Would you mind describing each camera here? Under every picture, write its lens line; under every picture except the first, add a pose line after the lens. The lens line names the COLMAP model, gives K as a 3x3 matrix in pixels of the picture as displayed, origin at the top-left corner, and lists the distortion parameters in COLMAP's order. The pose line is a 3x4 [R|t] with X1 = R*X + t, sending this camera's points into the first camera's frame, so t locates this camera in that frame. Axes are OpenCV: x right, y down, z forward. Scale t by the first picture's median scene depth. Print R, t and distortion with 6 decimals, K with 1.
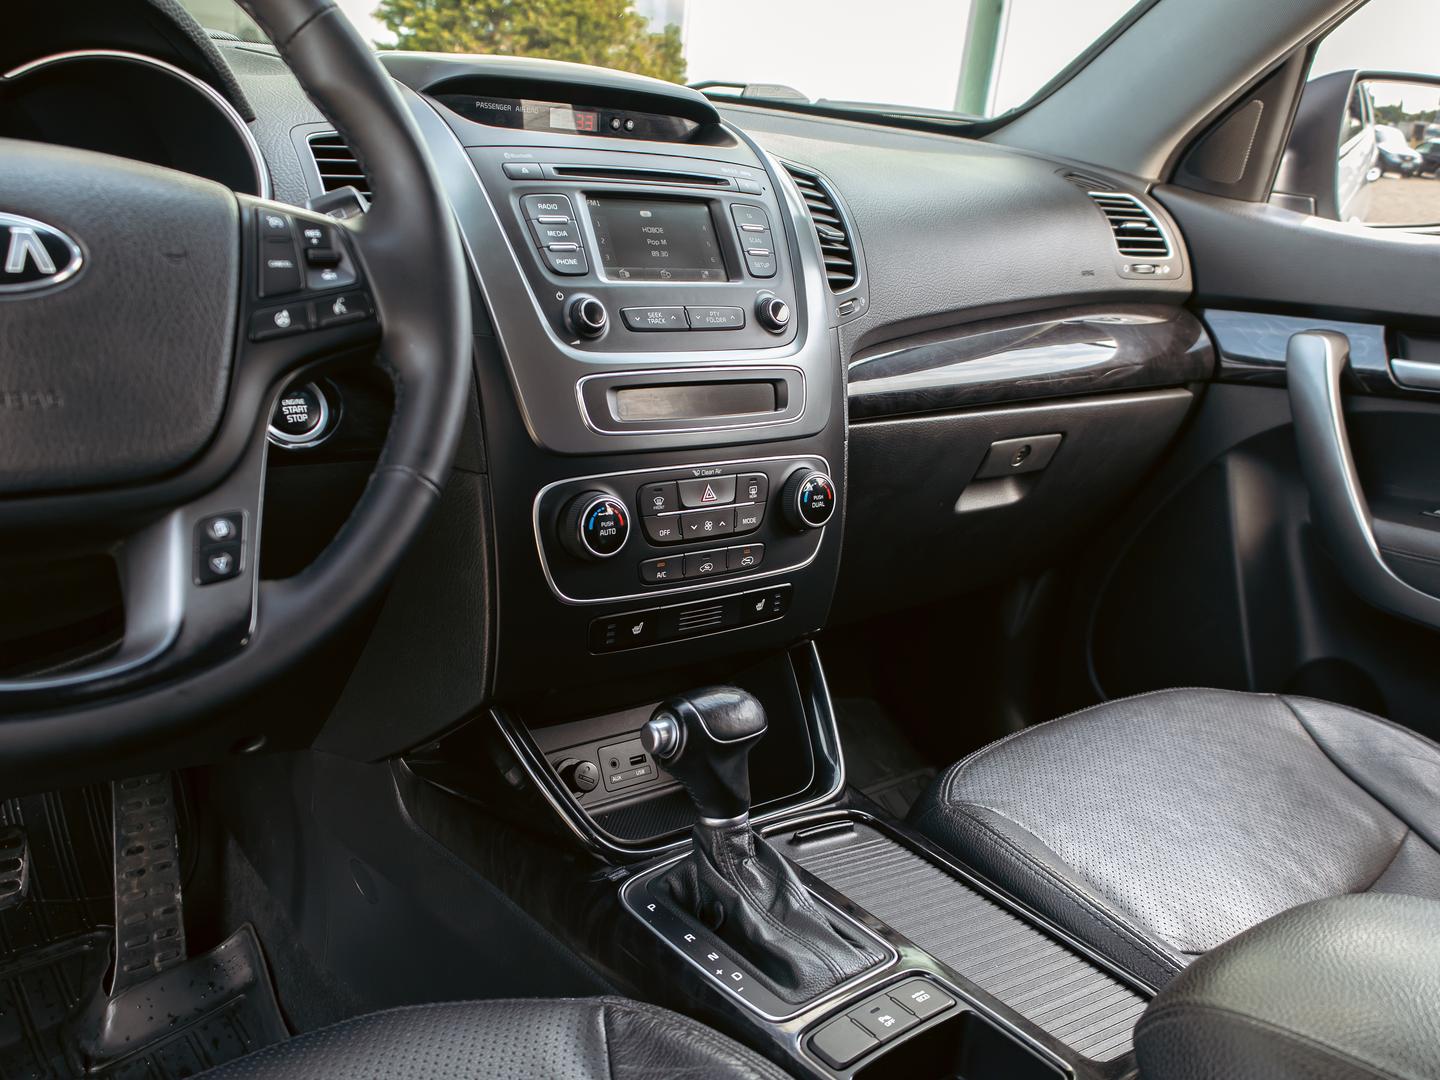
lens RADIAL K [[1335.1, 0, 720.9], [0, 1335.1, 584.9], [0, 0, 1]] dist [0.017128, 0.021553]
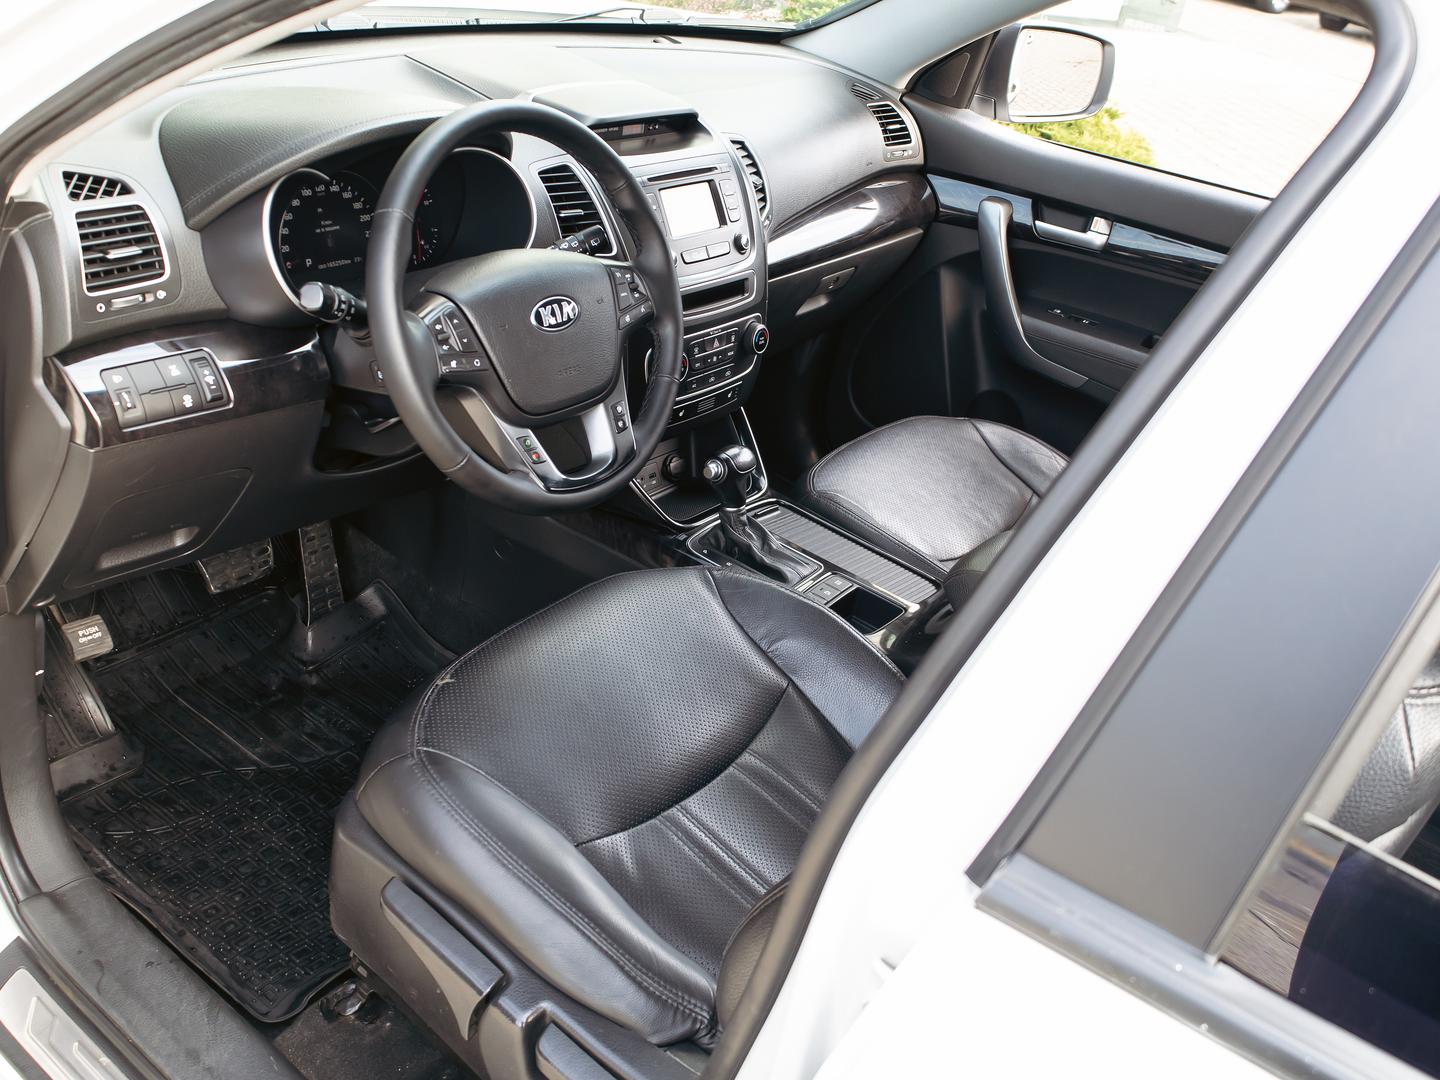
lens RADIAL K [[1435.2, 0, 727.1], [0, 1435.2, 462.5], [0, 0, 1]] dist [0.040187, 0.009913]
pose [[0.964103, -0.036801, 0.262966, -0.510868], [-0.007042, 0.986458, 0.163865, -0.222430], [-0.265435, -0.159835, 0.950788, -0.943886]]
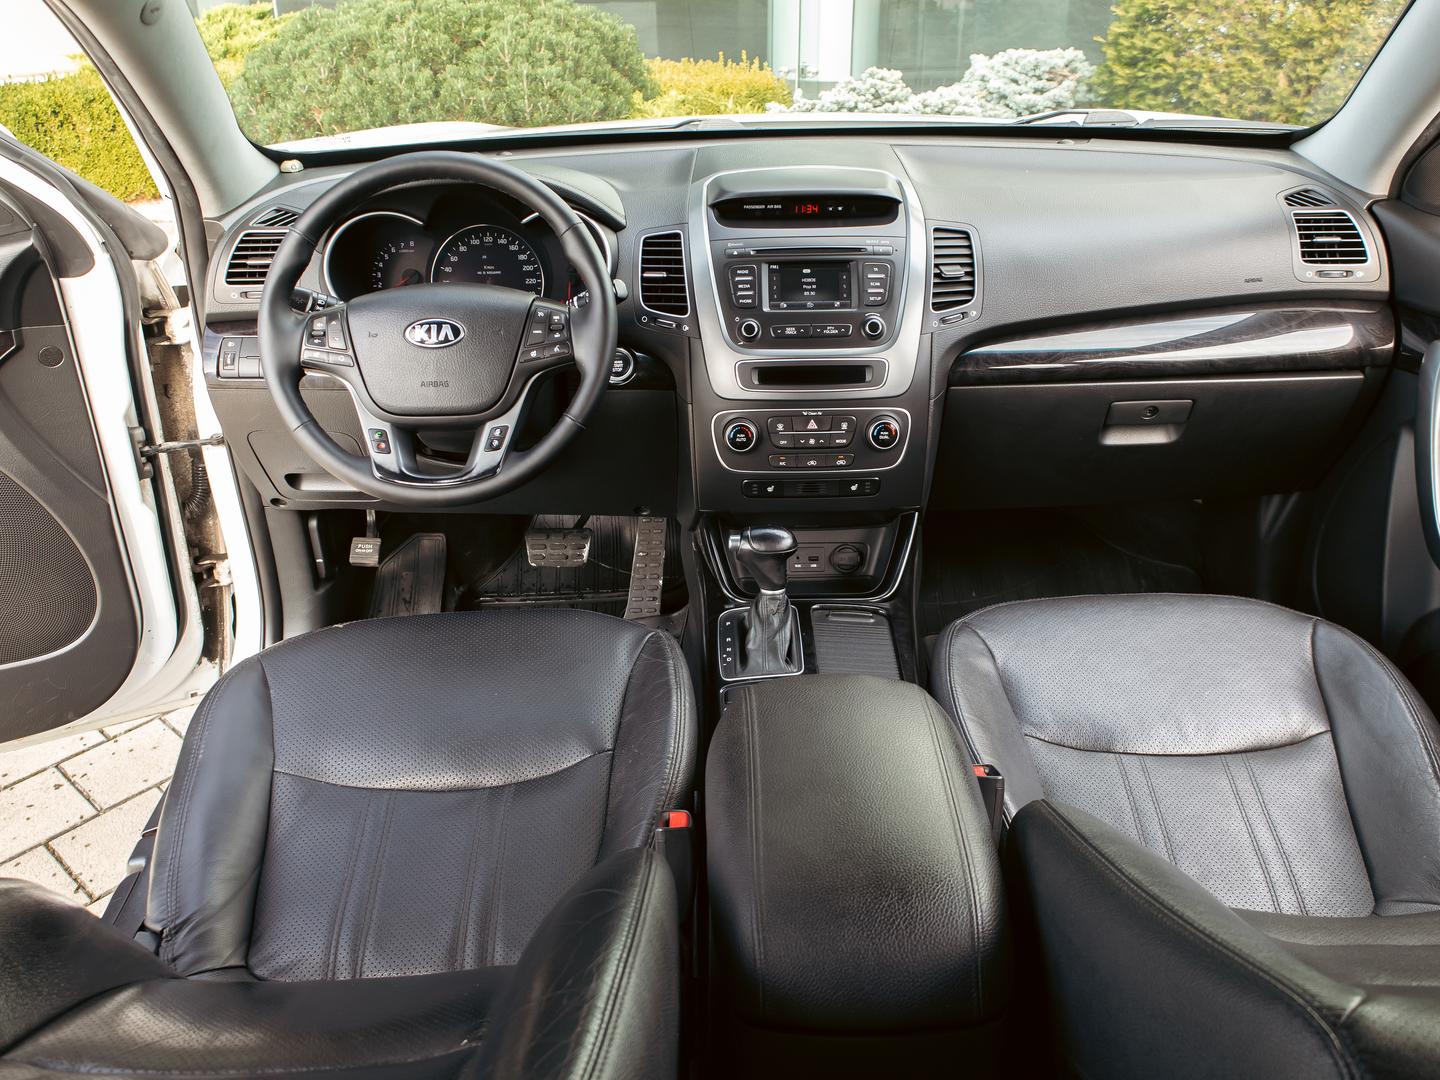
lens RADIAL K [[1247.1, 0, 720.0], [0, 1247.1, 540.0], [0, 0, 1]] dist [-0.001229, -0.003667]
pose [[0.774501, 0.200550, -0.599940, 0.914366], [-0.116423, 0.977404, 0.176432, -0.191189], [0.621767, -0.066800, 0.780348, -0.435296]]
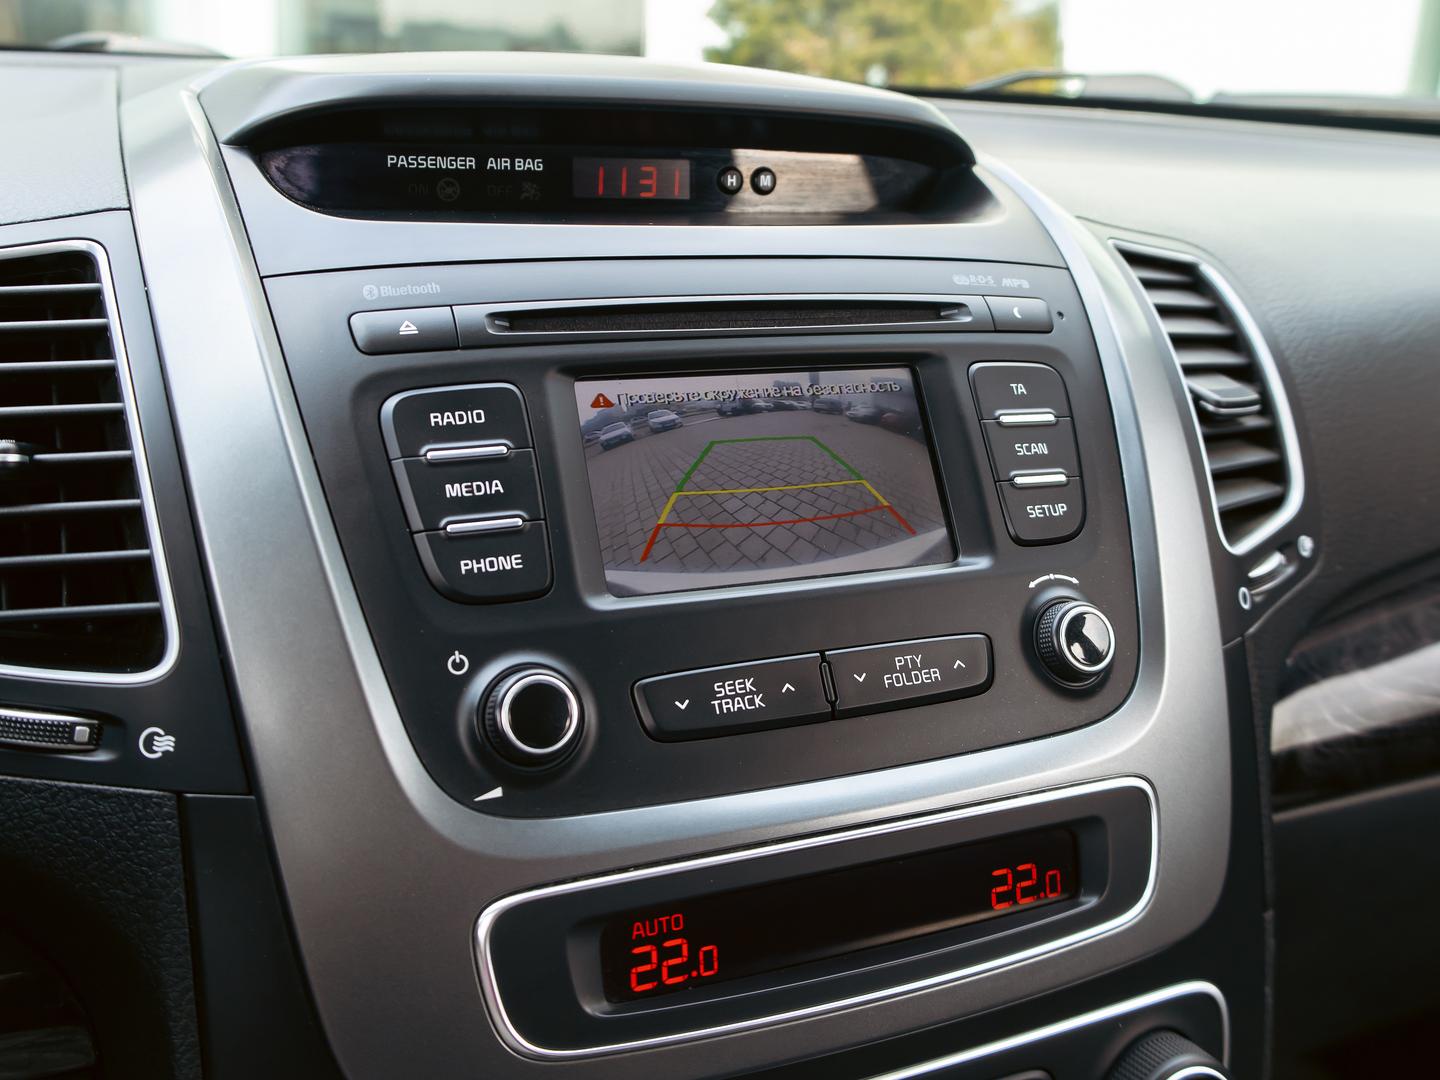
lens RADIAL K [[1409.7, 0, 720.2], [0, 1409.7, 439.9], [0, 0, 1]] dist [0.031010, 0.008429]
pose [[0.966485, 0.009847, -0.256534, 0.044297], [-0.036504, 0.994382, -0.099360, -0.210526], [0.254115, 0.105394, 0.961415, 0.550994]]
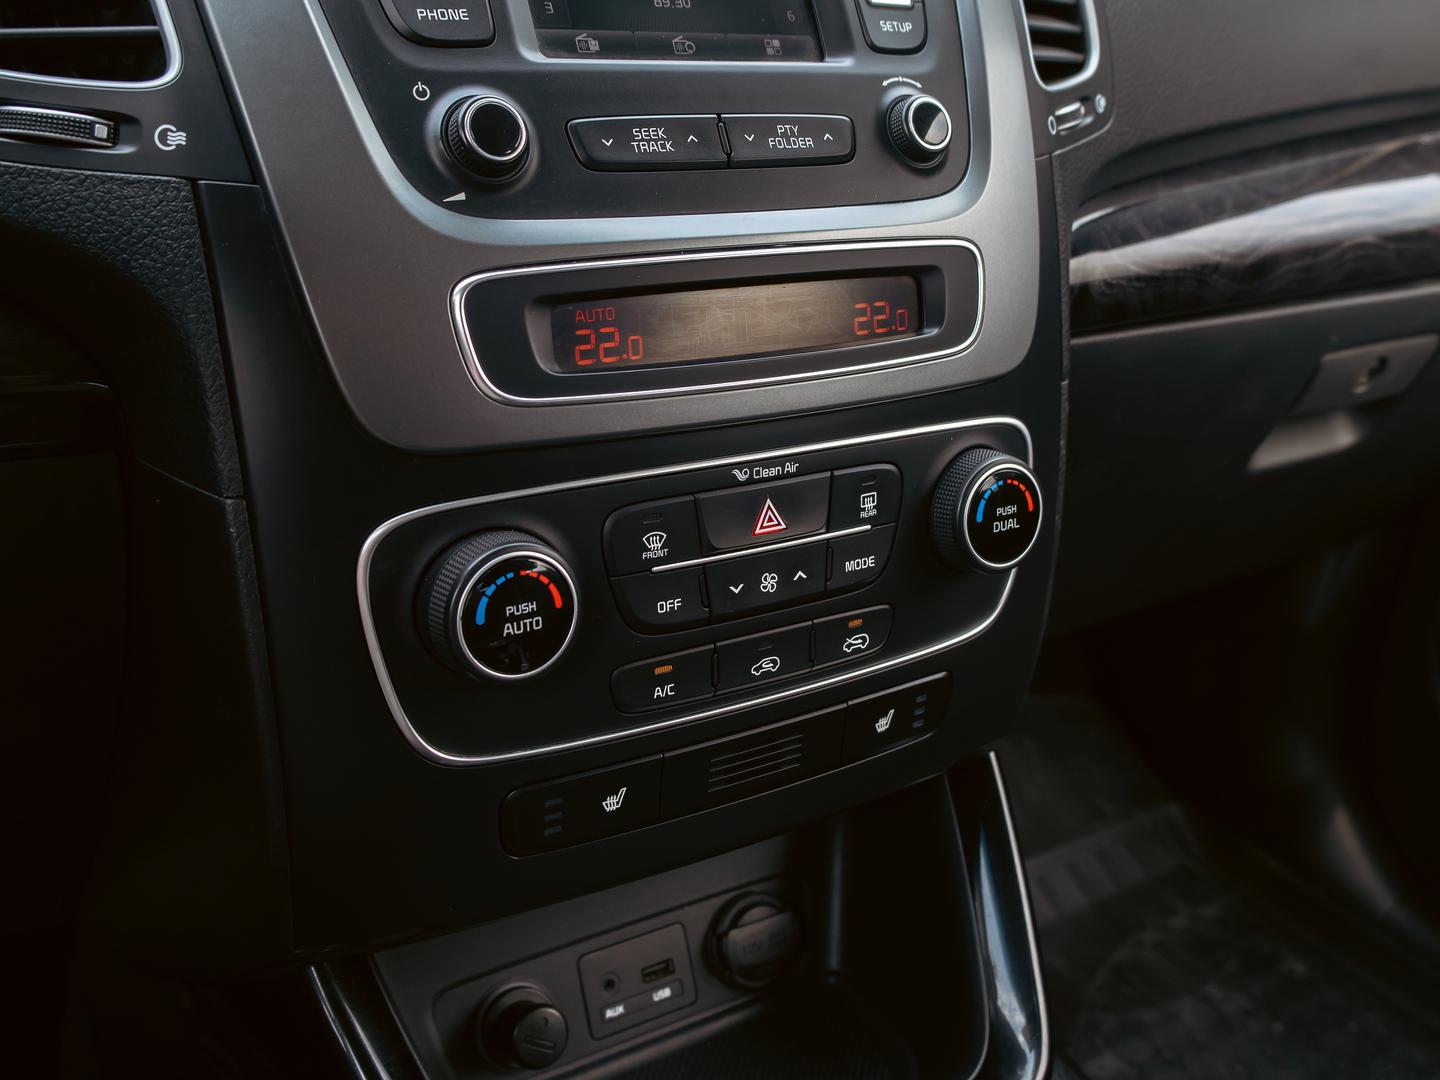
lens RADIAL K [[1435.2, 0, 727.1], [0, 1435.2, 462.5], [0, 0, 1]] dist [0.040187, 0.009913]
pose [[0.993252, 0.012652, -0.115284, 0.031904], [-0.010415, 0.999746, 0.019992, -0.090608], [0.115508, -0.018656, 0.993131, 0.466256]]
